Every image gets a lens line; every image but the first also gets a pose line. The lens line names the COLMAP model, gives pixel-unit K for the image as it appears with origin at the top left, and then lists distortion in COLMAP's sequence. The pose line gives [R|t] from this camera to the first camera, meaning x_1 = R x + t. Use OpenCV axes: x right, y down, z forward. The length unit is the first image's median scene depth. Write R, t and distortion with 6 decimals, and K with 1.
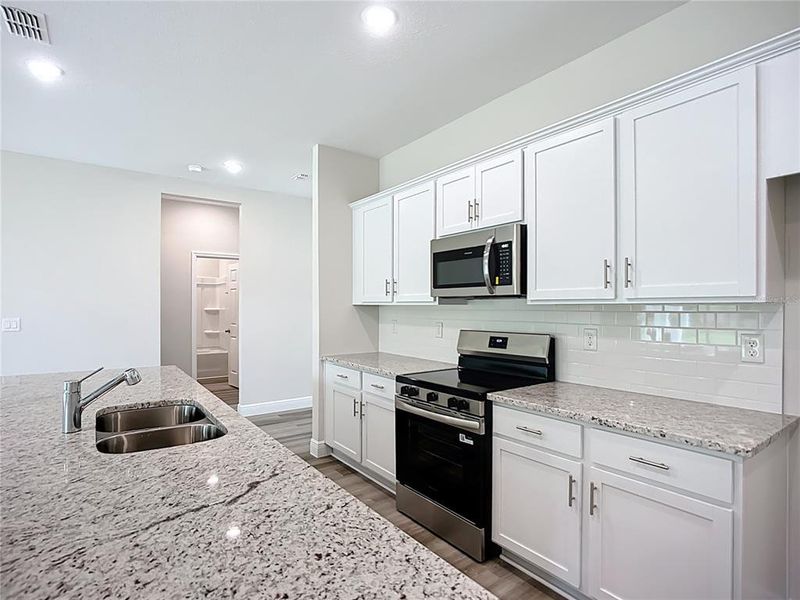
lens RADIAL K [[420.0, 0, 400.0], [0, 420.0, 309.4], [0, 0, 1]] dist [-0.019657, 0.000247]
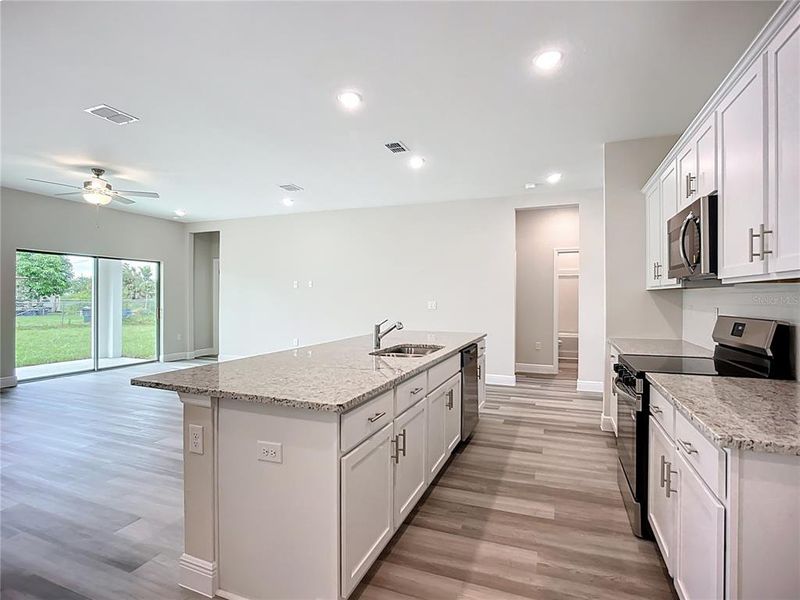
lens RADIAL K [[417.9, 0, 396.2], [0, 417.9, 296.9], [0, 0, 1]] dist [-0.046787, 0.028998]
pose [[0.530290, -0.002121, -0.847814, 0.614502], [-0.005670, 0.999966, -0.006048, 0.022239], [0.847797, 0.008014, 0.530260, -0.039273]]
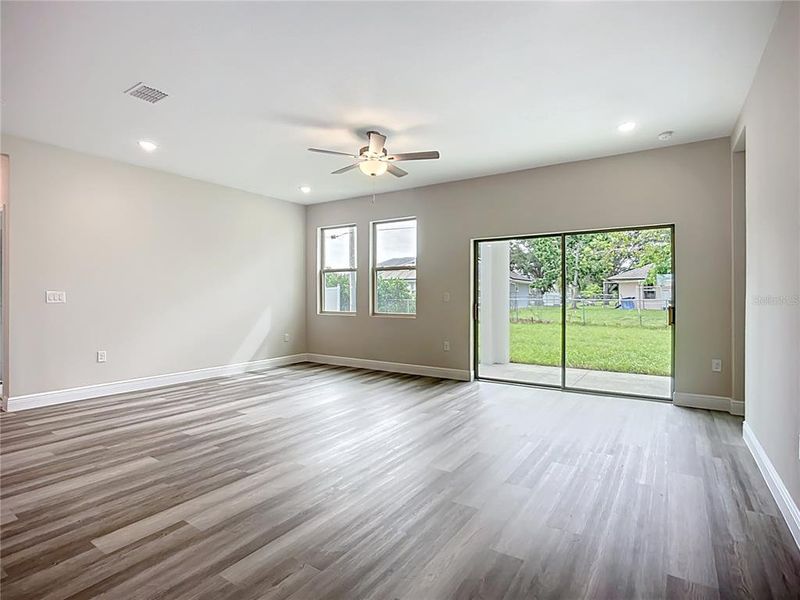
lens RADIAL K [[417.9, 0, 396.2], [0, 417.9, 296.9], [0, 0, 1]] dist [-0.046787, 0.028998]
pose [[-0.937376, -0.004364, -0.348291, -1.243481], [-0.006470, 0.999967, 0.004885, 0.051303], [0.348258, 0.006833, -0.937374, 1.339324]]
